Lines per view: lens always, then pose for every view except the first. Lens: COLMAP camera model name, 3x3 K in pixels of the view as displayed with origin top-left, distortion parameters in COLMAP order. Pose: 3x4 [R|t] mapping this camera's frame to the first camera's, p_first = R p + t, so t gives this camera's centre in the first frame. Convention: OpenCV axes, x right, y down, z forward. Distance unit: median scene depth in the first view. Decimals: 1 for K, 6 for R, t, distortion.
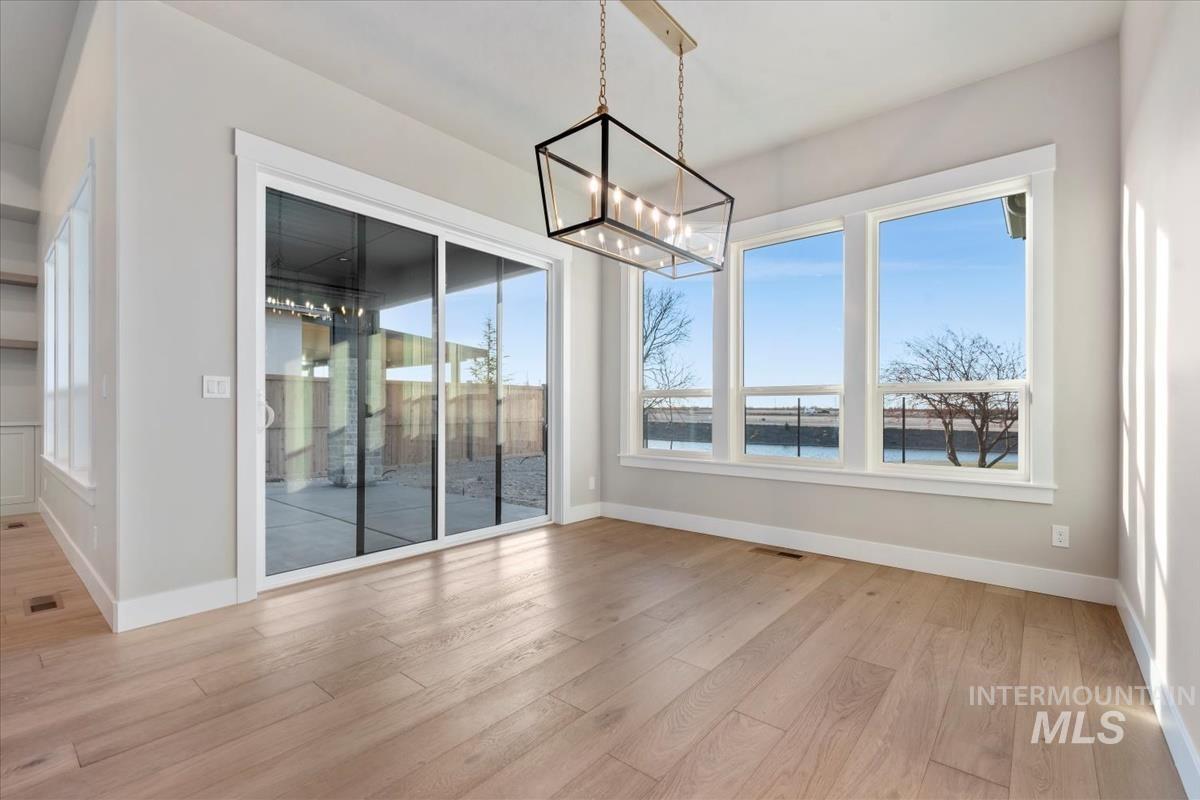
lens RADIAL K [[524.1, 0, 602.6], [0, 524.1, 412.3], [0, 0, 1]] dist [-0.000048, -0.000081]
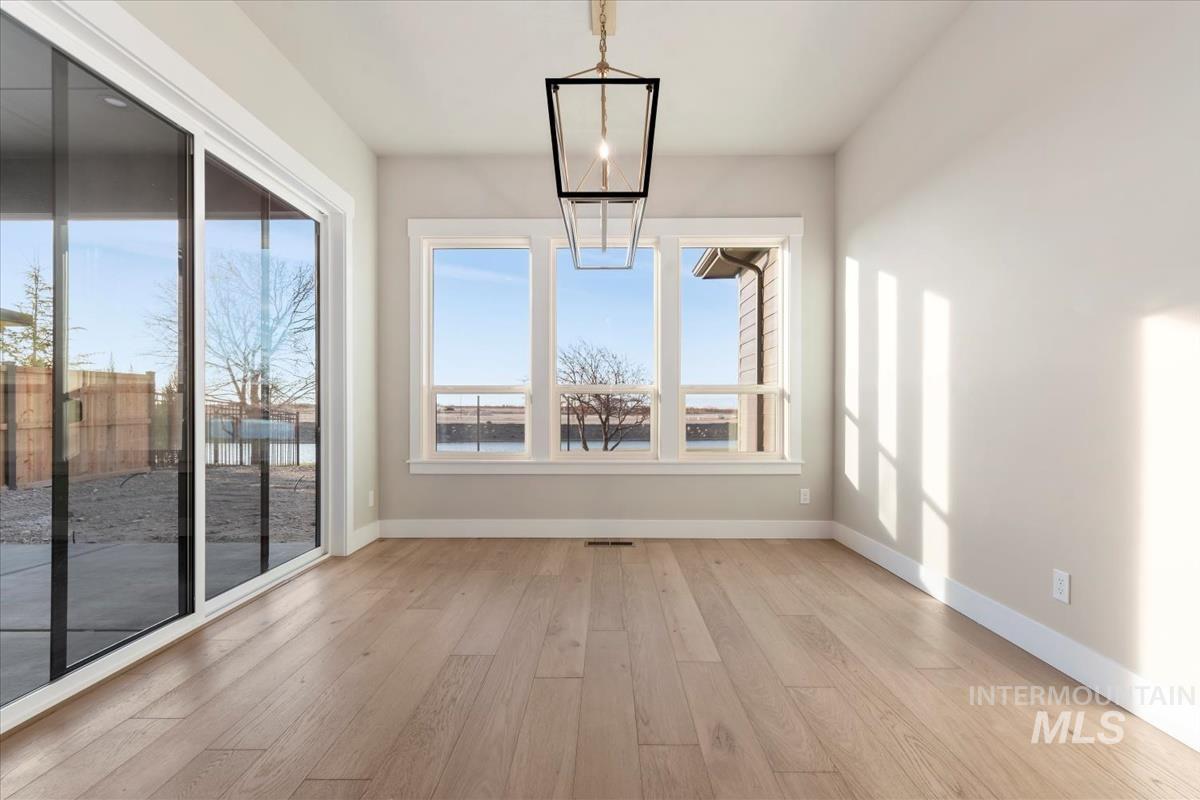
lens RADIAL K [[524.1, 0, 602.6], [0, 524.1, 412.3], [0, 0, 1]] dist [-0.000048, -0.000081]
pose [[0.767889, -0.007004, 0.640544, -0.275524], [0.003976, 0.999973, 0.006168, -0.001895], [-0.640570, -0.002189, 0.767897, 0.156246]]
